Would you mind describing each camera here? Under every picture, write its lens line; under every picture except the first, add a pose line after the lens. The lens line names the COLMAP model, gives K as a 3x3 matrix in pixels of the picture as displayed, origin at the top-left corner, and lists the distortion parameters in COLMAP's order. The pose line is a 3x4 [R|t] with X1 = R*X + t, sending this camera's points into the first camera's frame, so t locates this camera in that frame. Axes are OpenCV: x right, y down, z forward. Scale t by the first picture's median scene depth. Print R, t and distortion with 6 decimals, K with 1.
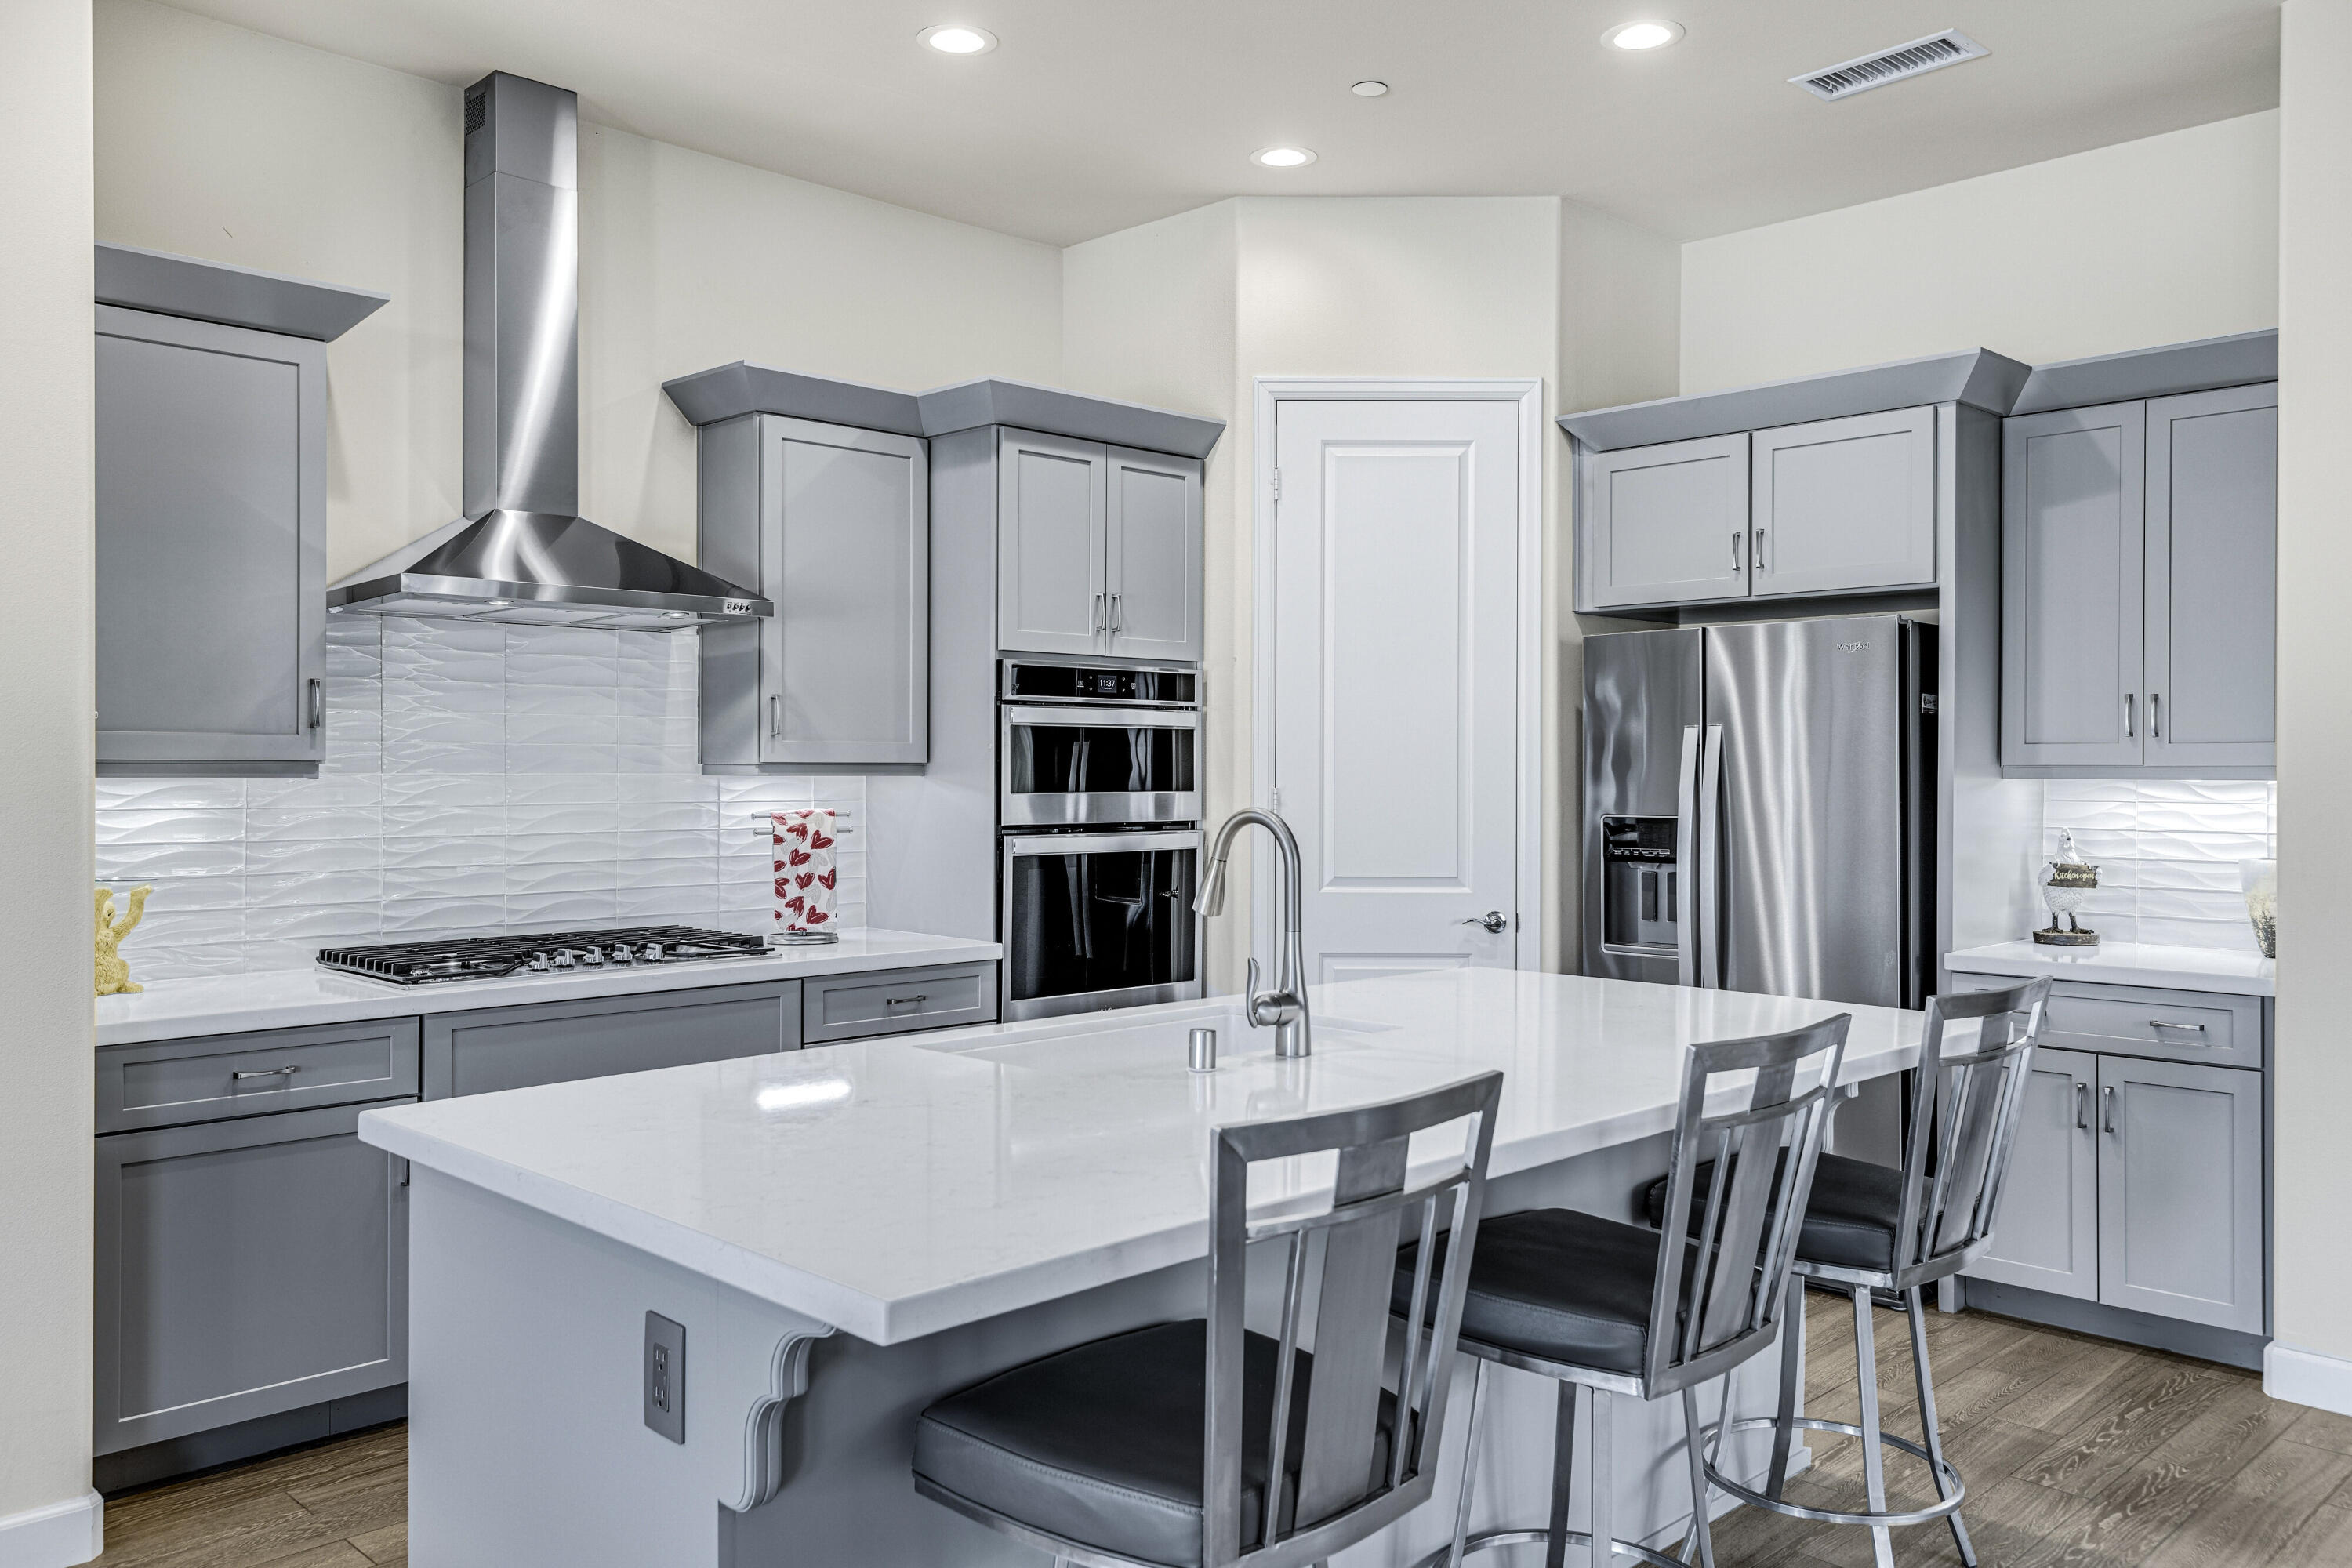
lens RADIAL K [[1819.0, 0, 1177.9], [0, 1819.0, 759.3], [0, 0, 1]] dist [0.026196, -0.006554]
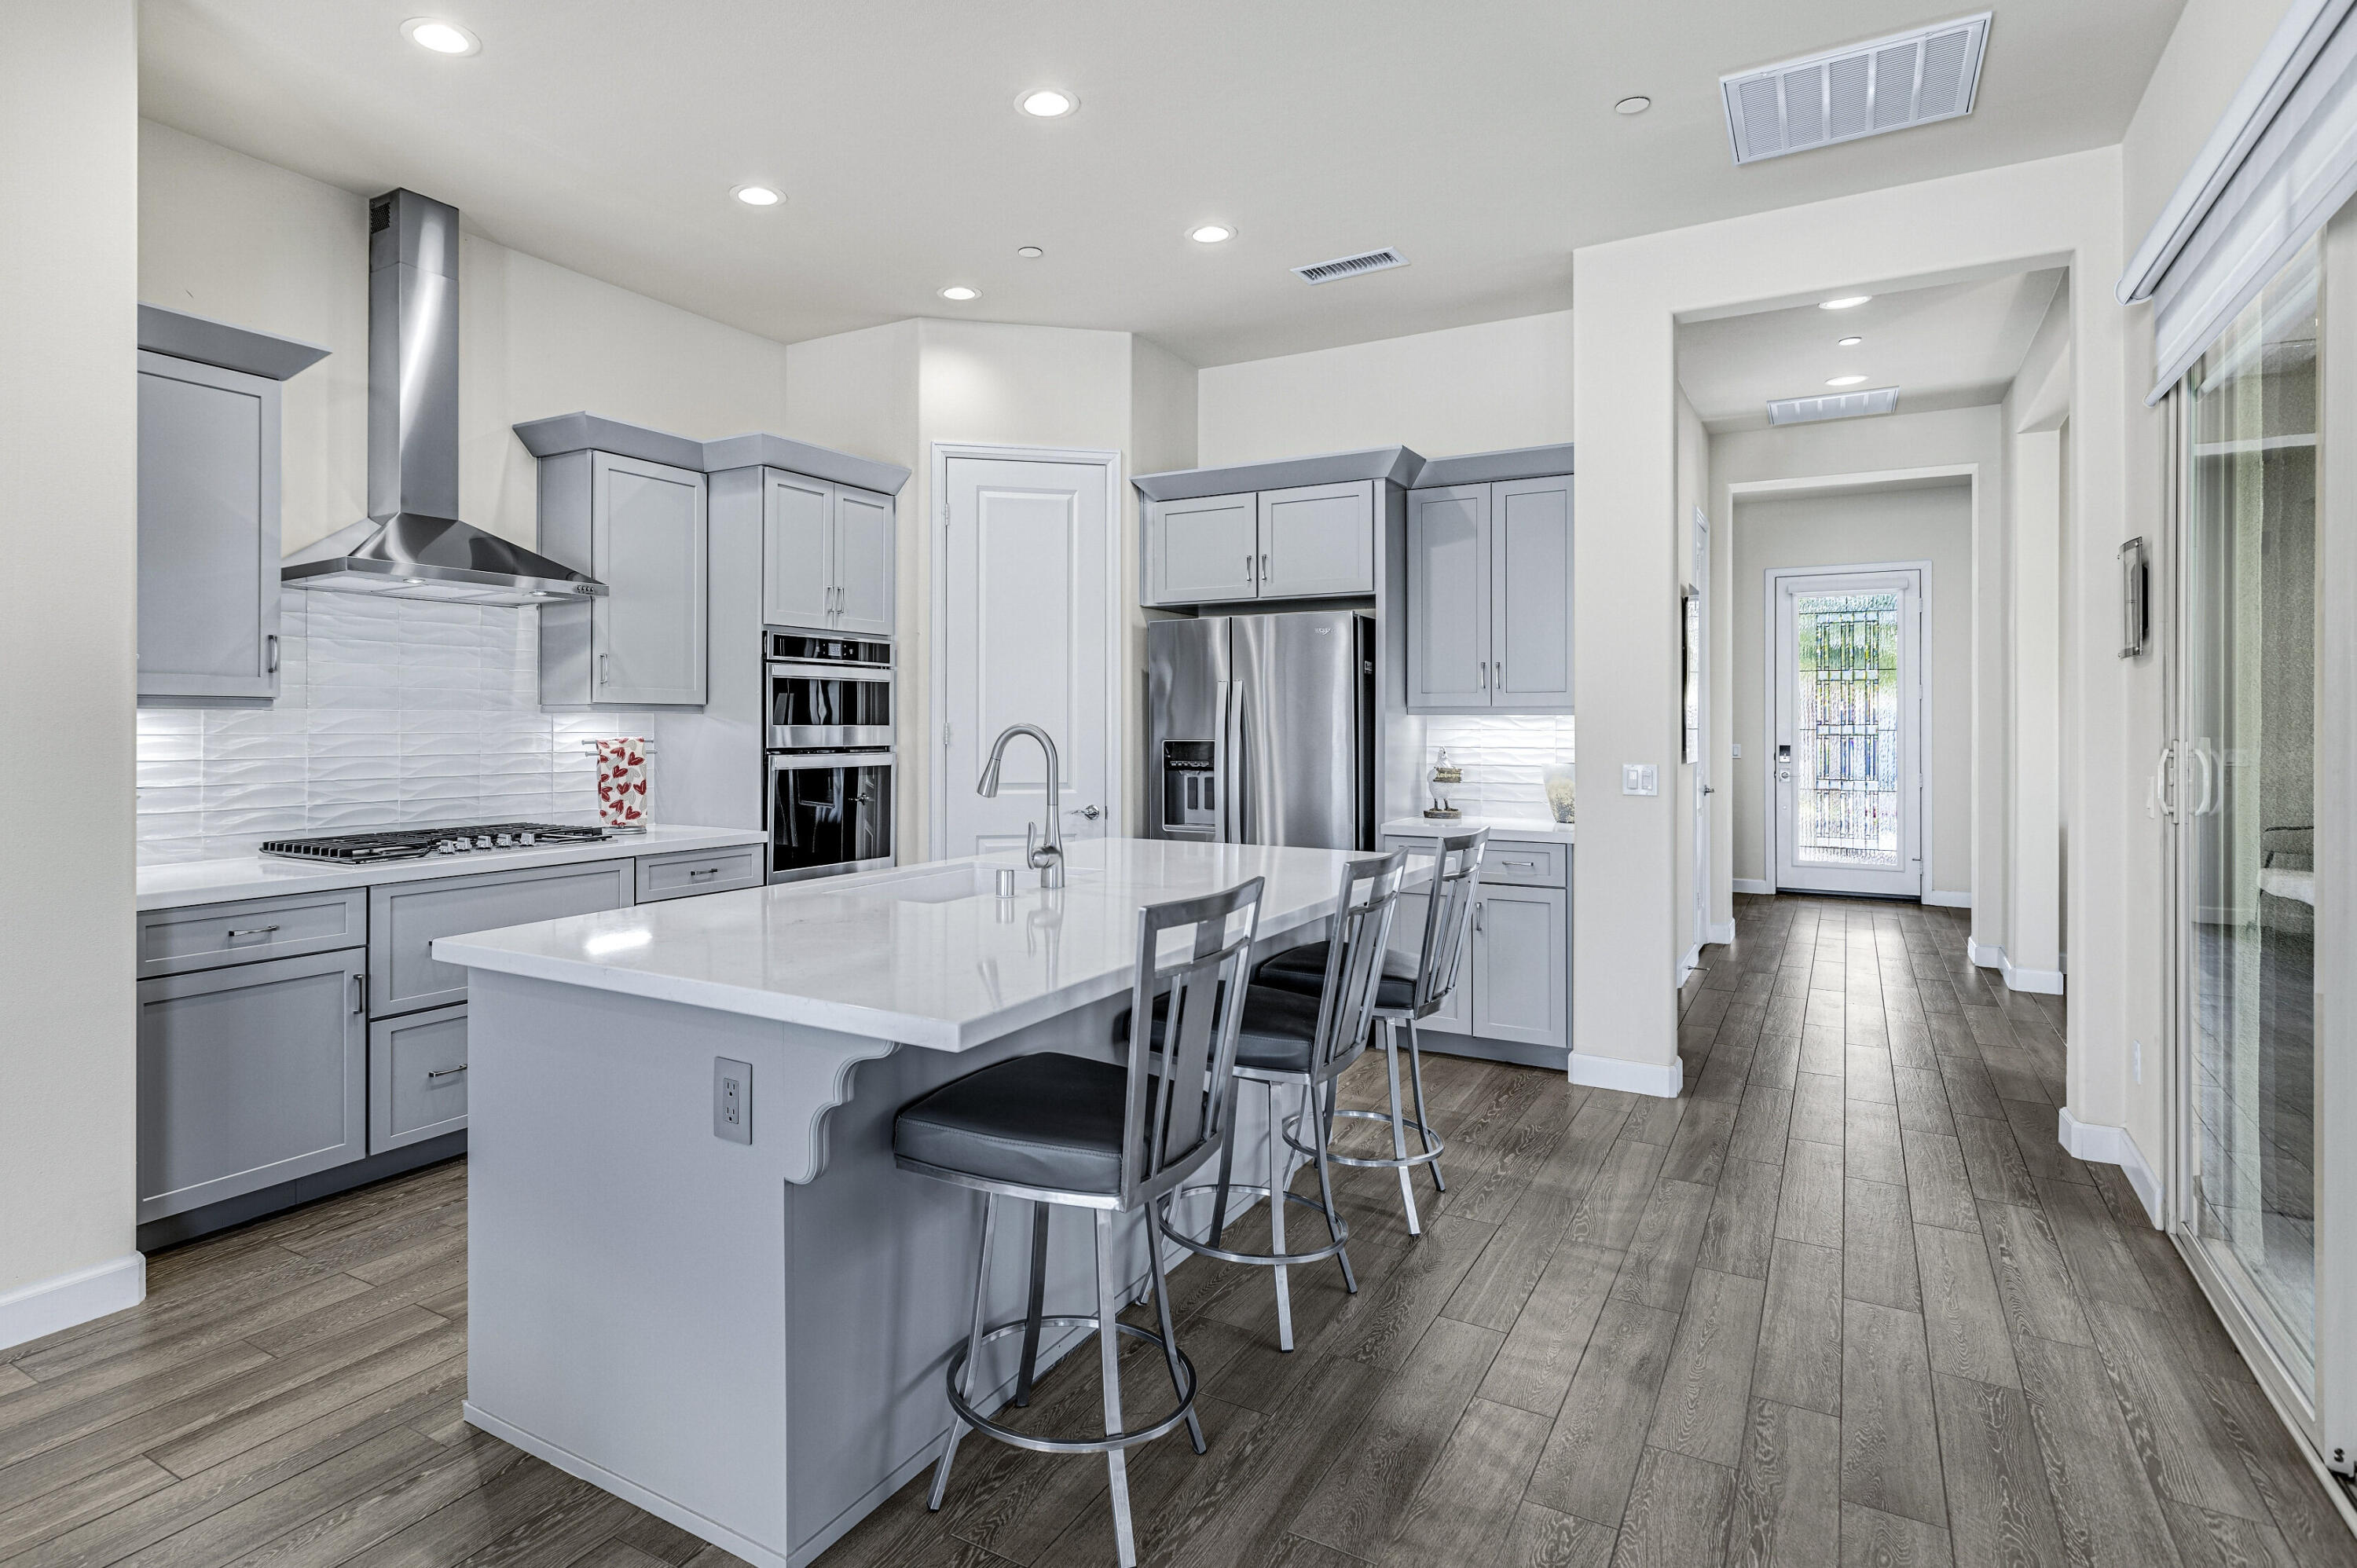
lens RADIAL K [[1285.9, 0, 1050.7], [0, 1285.9, 707.2], [0, 0, 1]] dist [0.003190, 0.002309]
pose [[0.974049, 0.001542, 0.226333, -0.115372], [0.000328, 0.999966, -0.008223, 0.013659], [-0.226338, 0.008083, 0.974015, -0.026933]]
